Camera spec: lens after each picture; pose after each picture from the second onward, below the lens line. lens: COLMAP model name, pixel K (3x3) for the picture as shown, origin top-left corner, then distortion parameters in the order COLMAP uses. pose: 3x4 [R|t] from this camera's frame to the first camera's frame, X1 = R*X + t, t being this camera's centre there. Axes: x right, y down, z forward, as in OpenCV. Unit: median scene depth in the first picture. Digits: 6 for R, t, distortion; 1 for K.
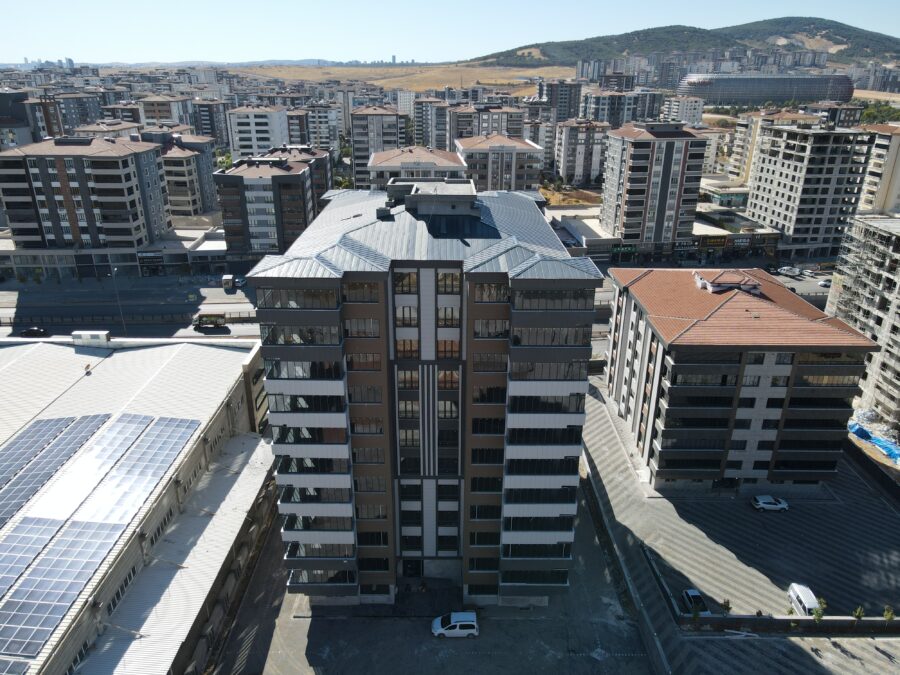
lens RADIAL K [[654.6, 0, 452.1], [0, 654.6, 342.4], [0, 0, 1]] dist [0.020169, 0.000774]
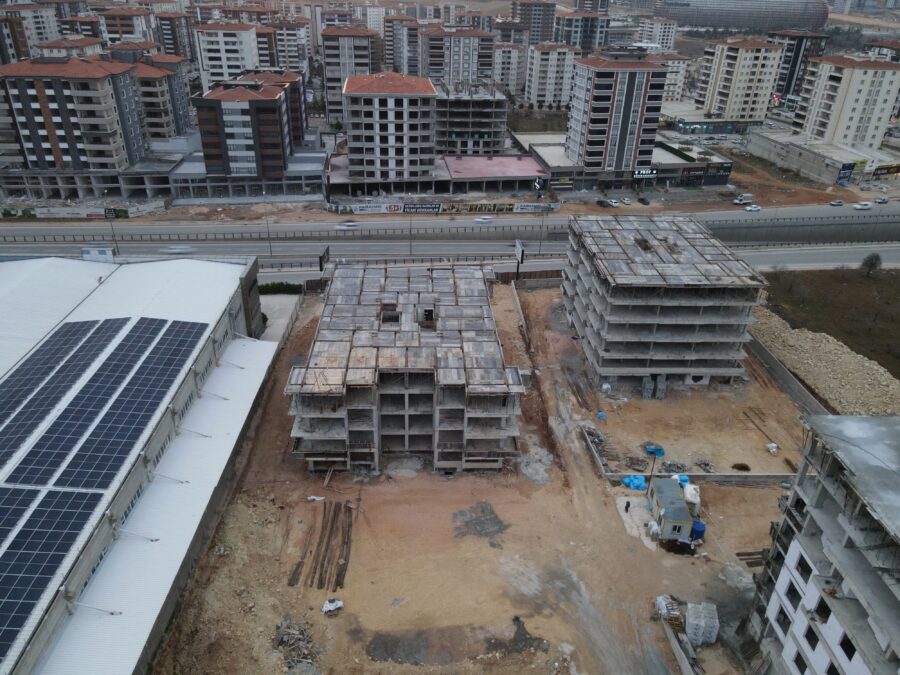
lens RADIAL K [[654.6, 0, 452.1], [0, 654.6, 342.4], [0, 0, 1]] dist [0.020169, 0.000774]
pose [[0.999055, -0.000859, 0.043458, -0.000938], [-0.003878, 0.994054, 0.108816, 0.010084], [-0.043293, -0.108881, 0.993112, -0.075231]]
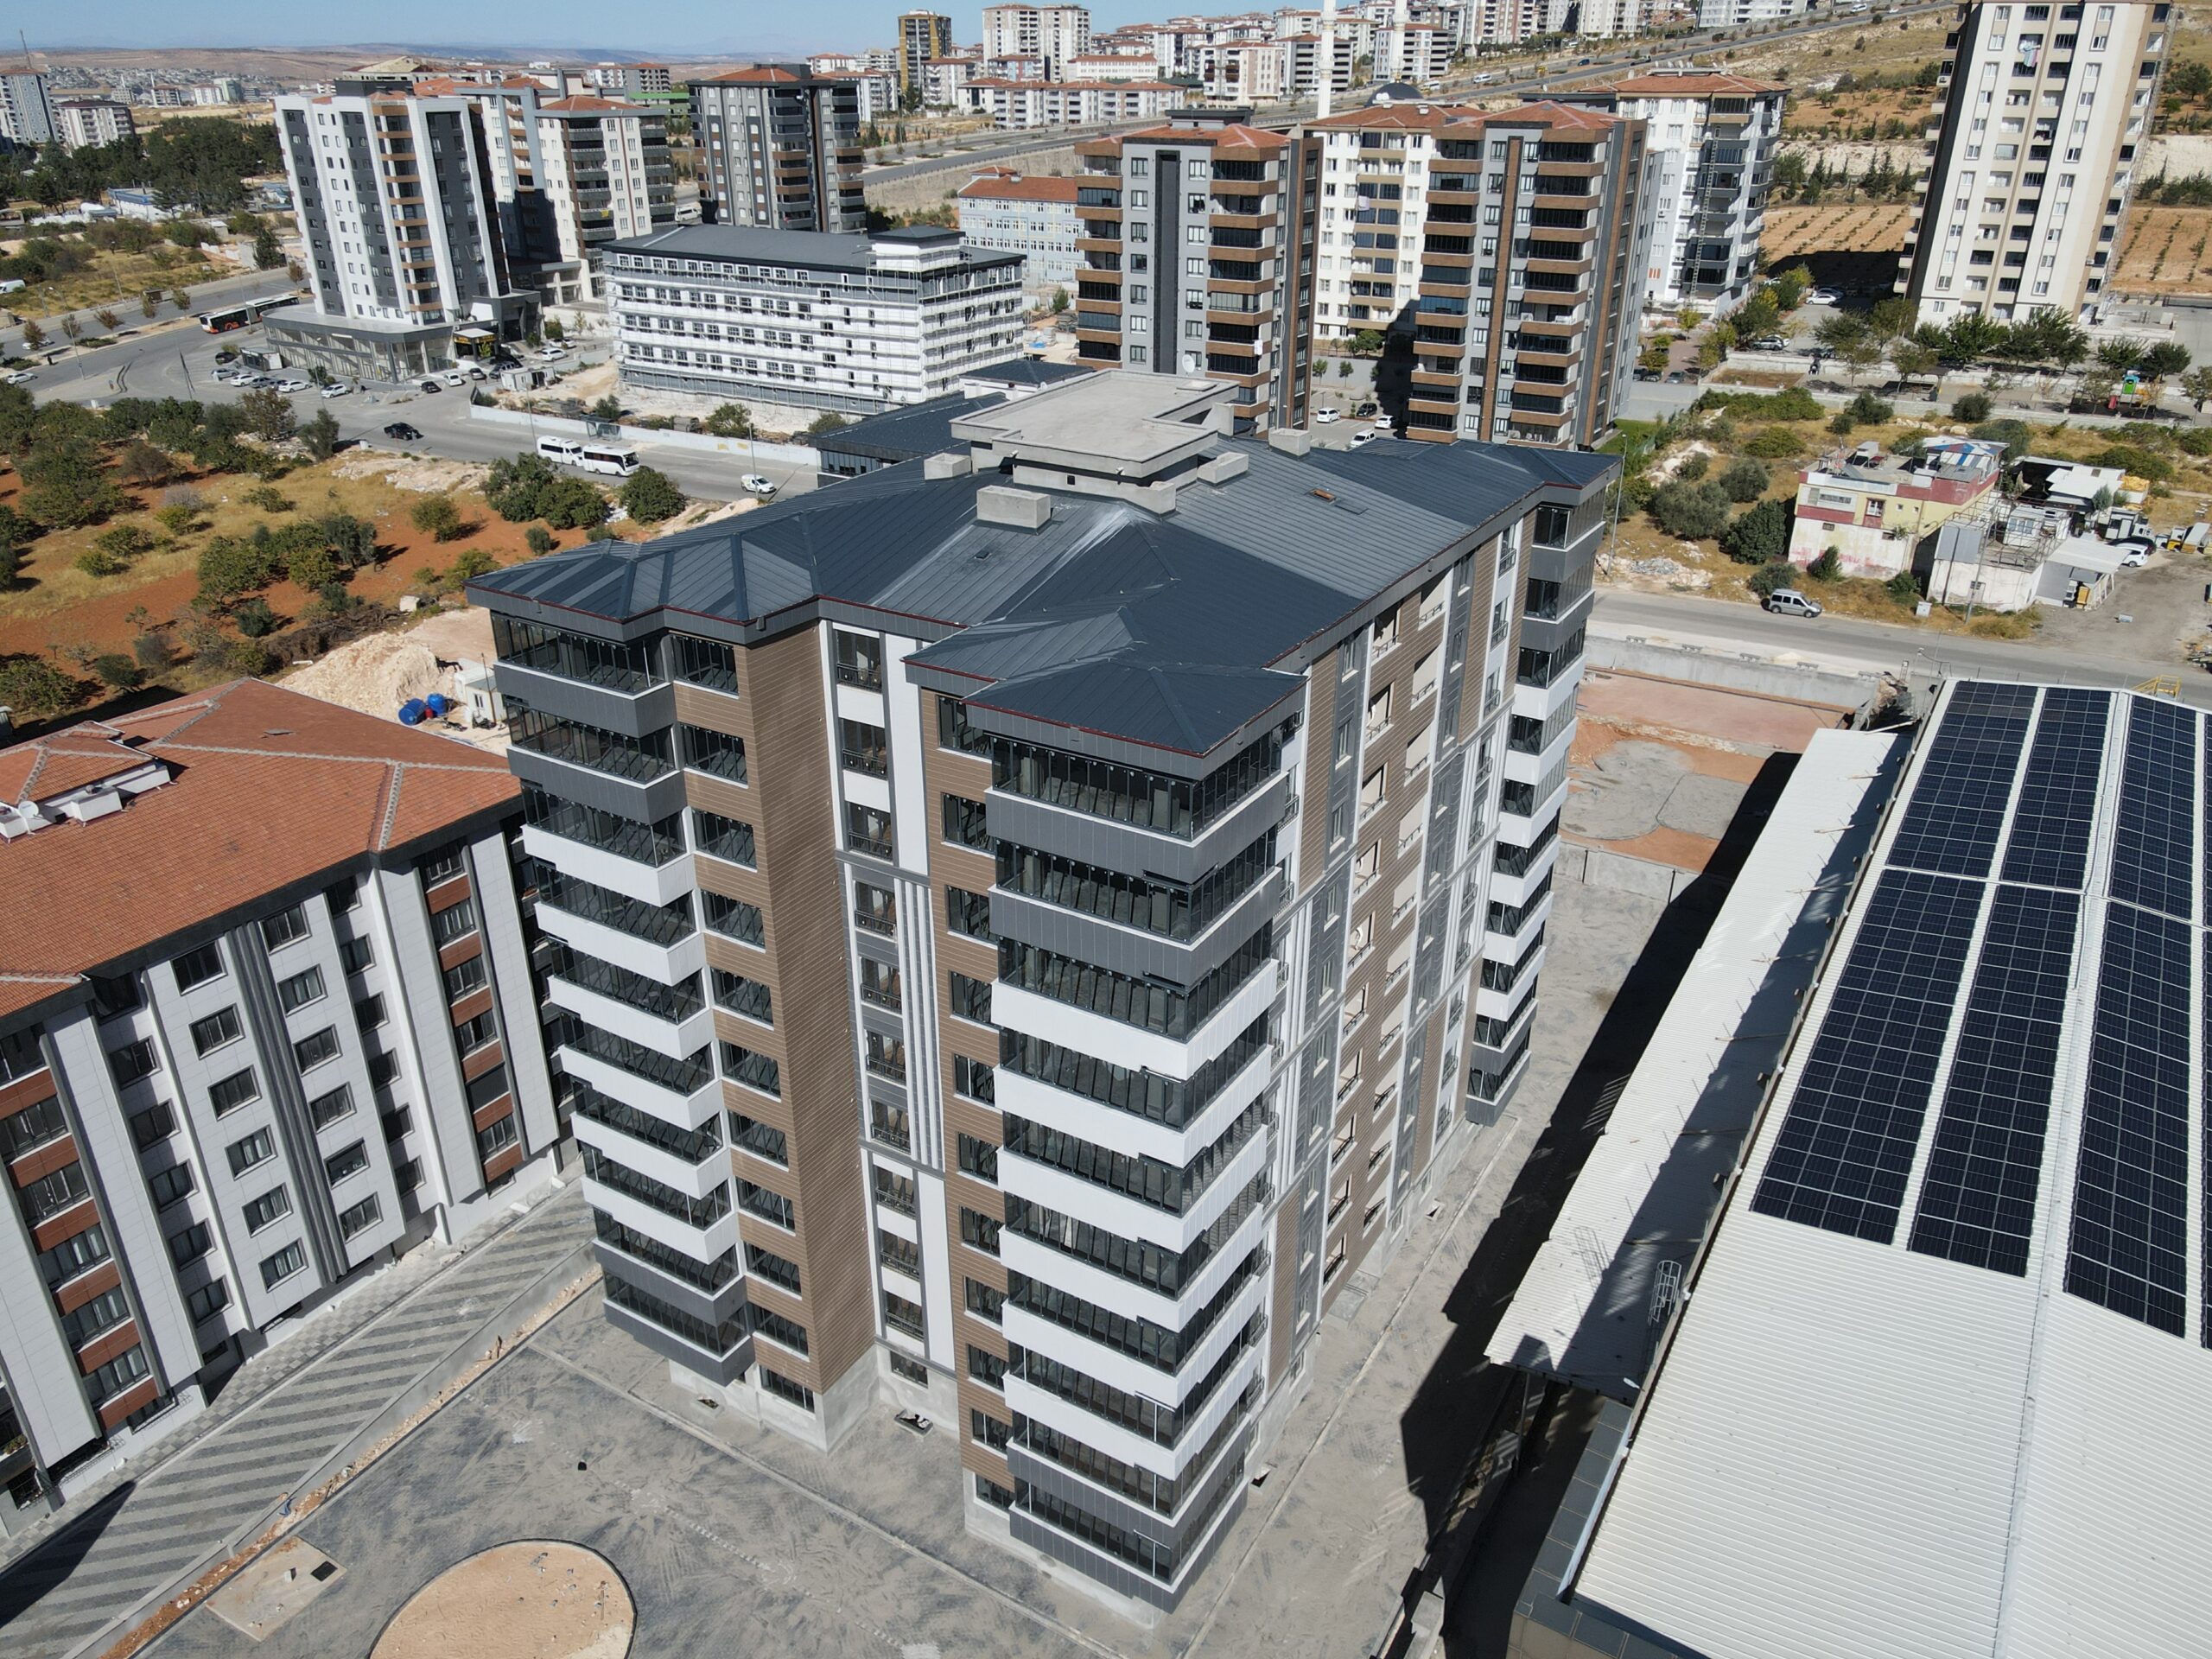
lens RADIAL K [[1608.8, 0, 1111.3], [0, 1608.8, 841.5], [0, 0, 1]] dist [0.020169, 0.000774]
pose [[-0.852452, -0.236389, 0.466310, -0.185604], [0.194207, 0.684936, 0.702244, -0.260493], [-0.485395, 0.689190, -0.537967, 0.611319]]
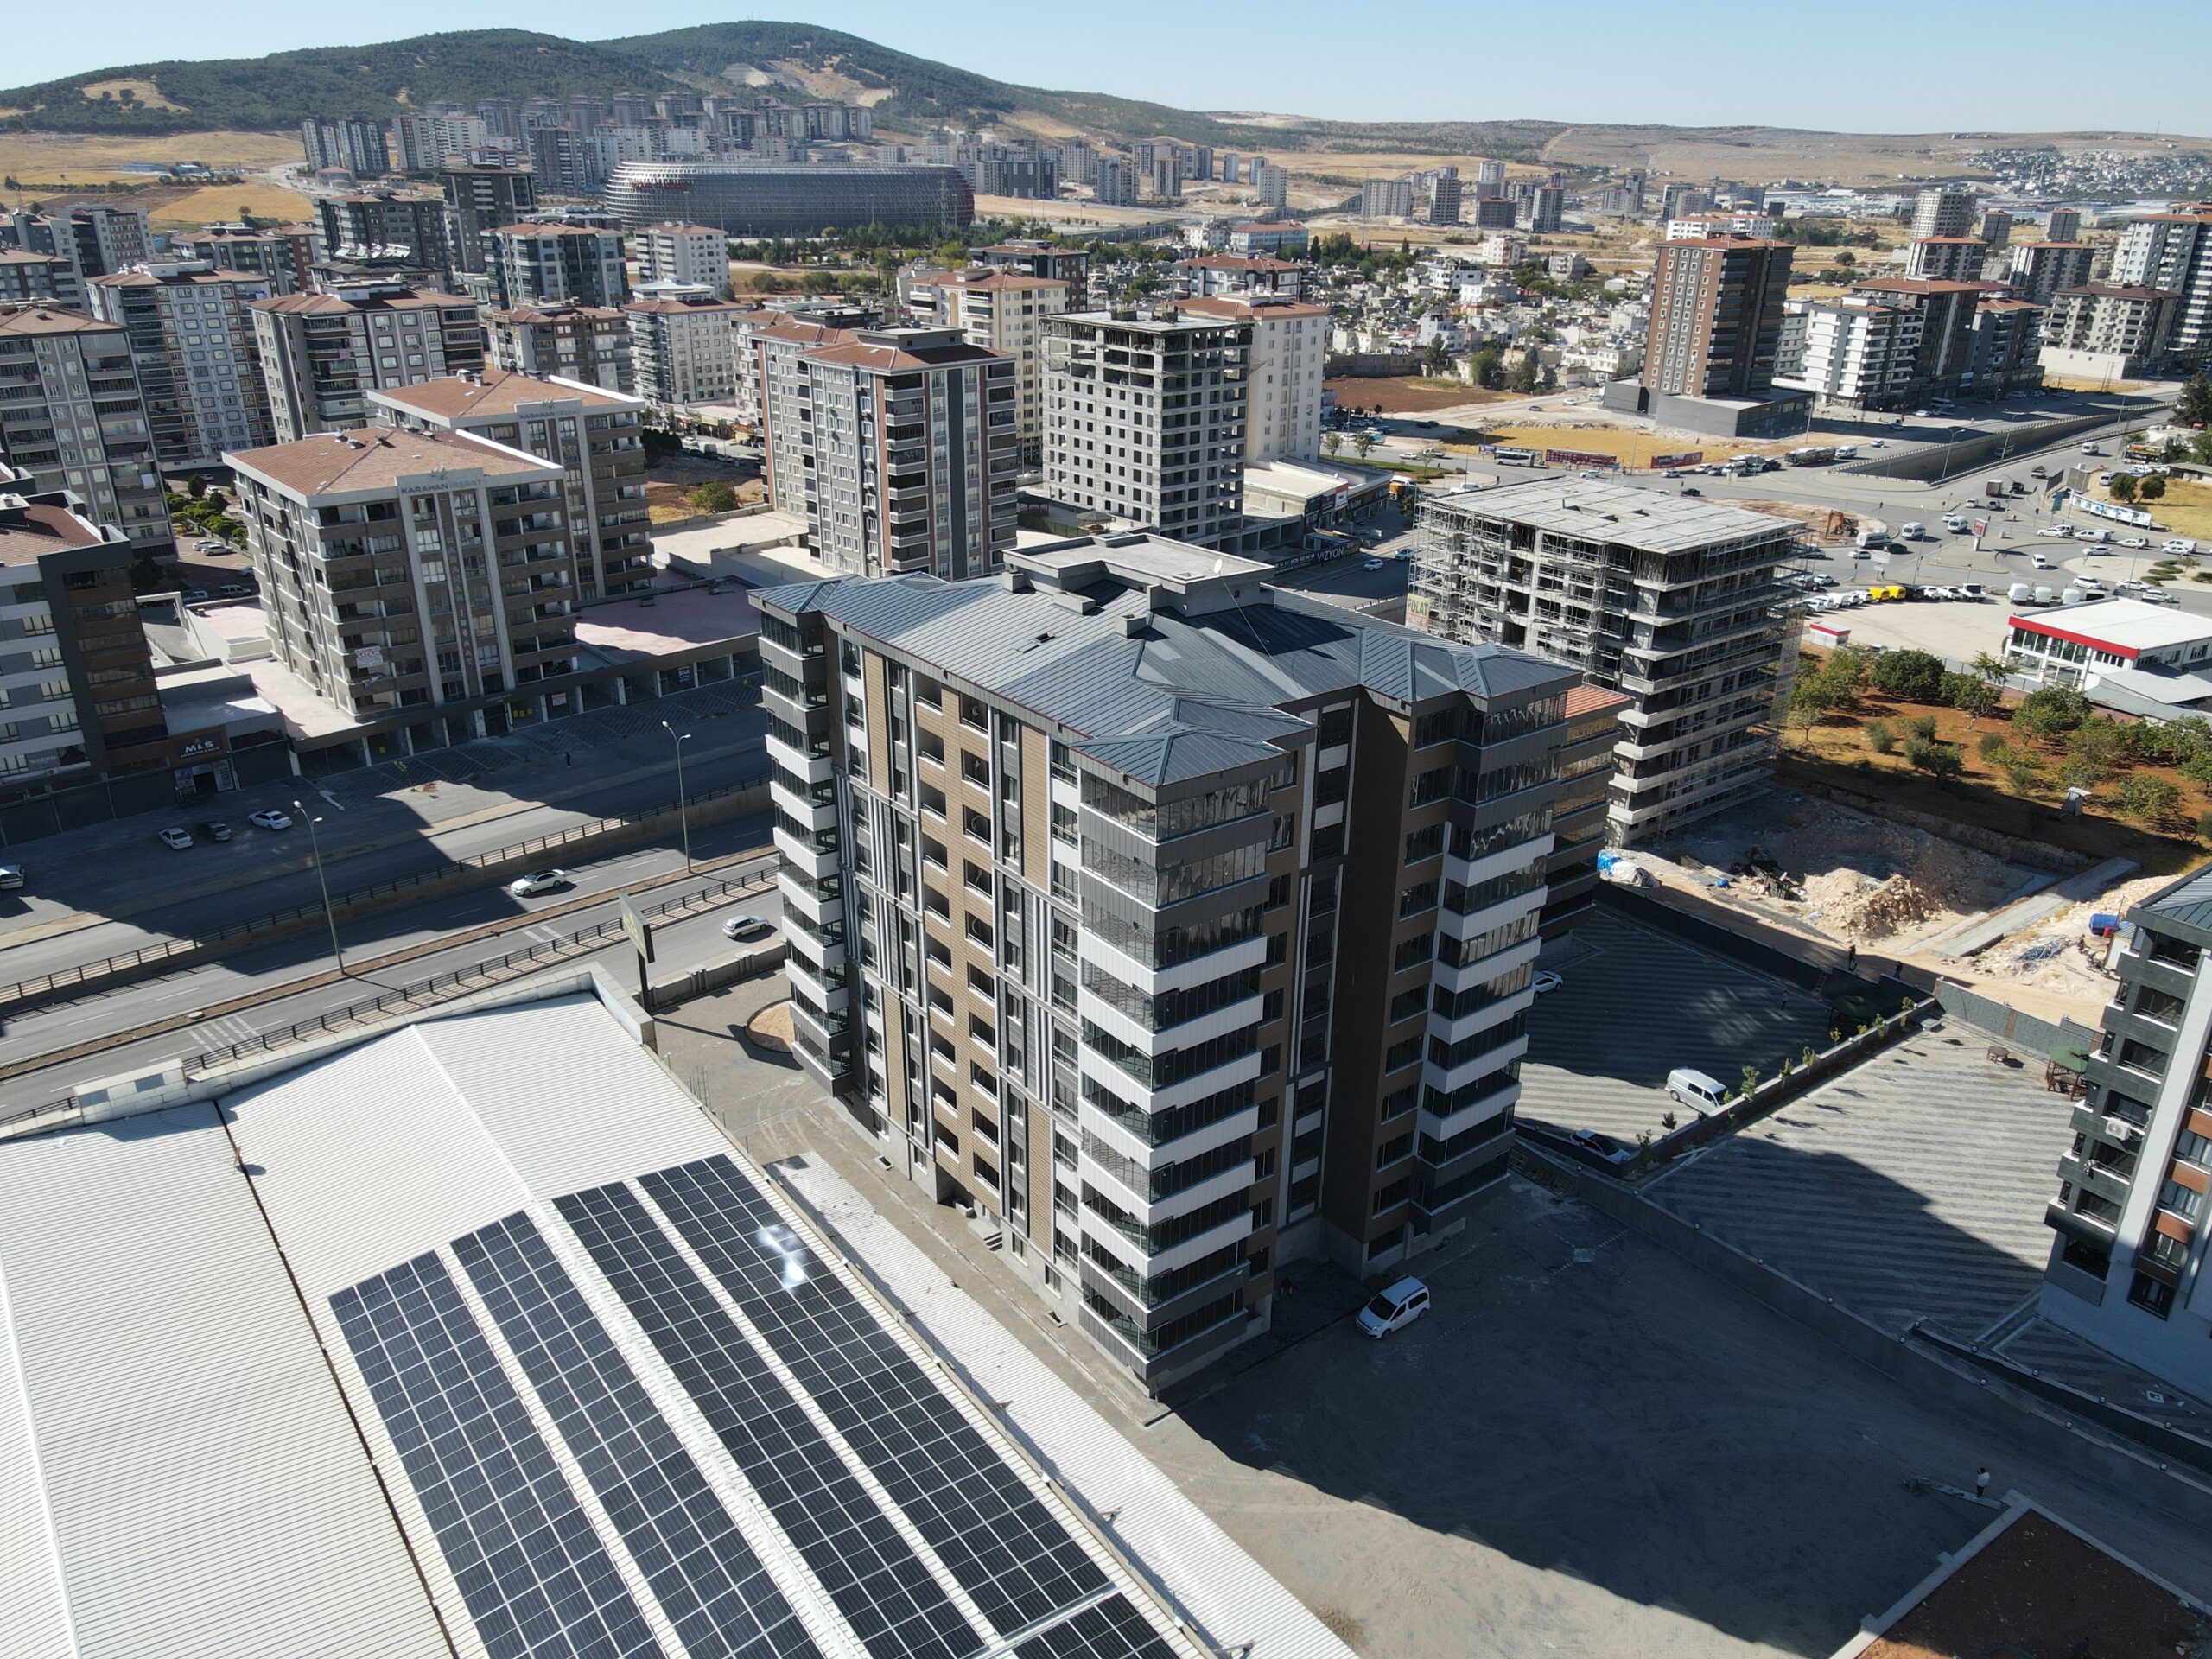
lens RADIAL K [[1614.4, 0, 1111.2], [0, 1614.4, 836.7], [0, 0, 1]] dist [0.011686, 0.014808]
pose [[0.804624, -0.234734, 0.545417, -0.300488], [0.225901, 0.970486, 0.084414, -0.050365], [-0.549135, 0.055289, 0.833903, -0.022859]]
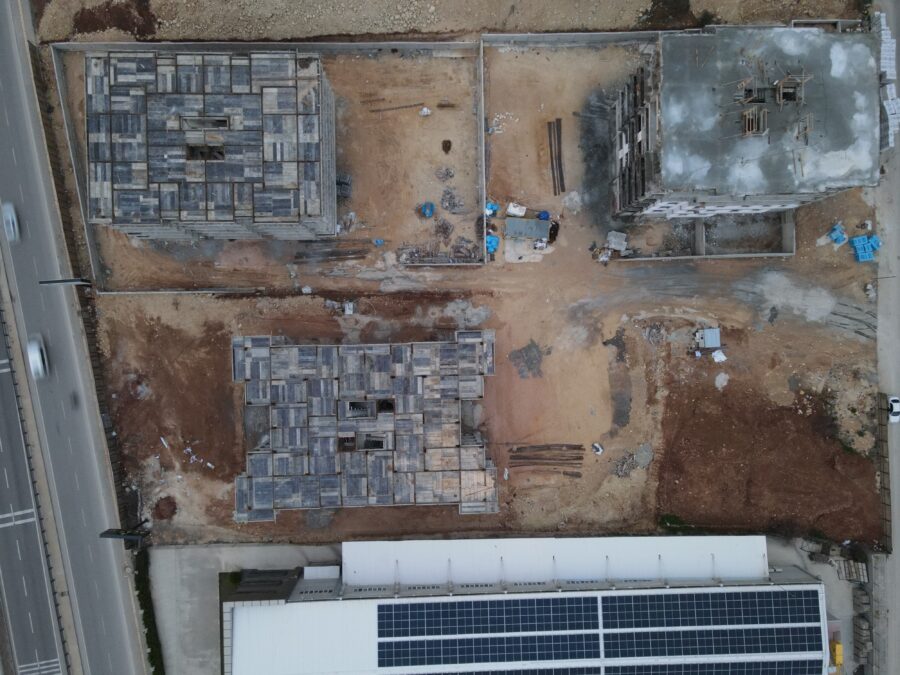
lens RADIAL K [[654.6, 0, 452.1], [0, 654.6, 342.4], [0, 0, 1]] dist [0.020169, 0.000774]
pose [[-0.015108, -0.999676, -0.020489, 0.064231], [0.349695, -0.024480, 0.936544, -0.428105], [-0.936742, 0.006985, 0.349952, 0.173958]]
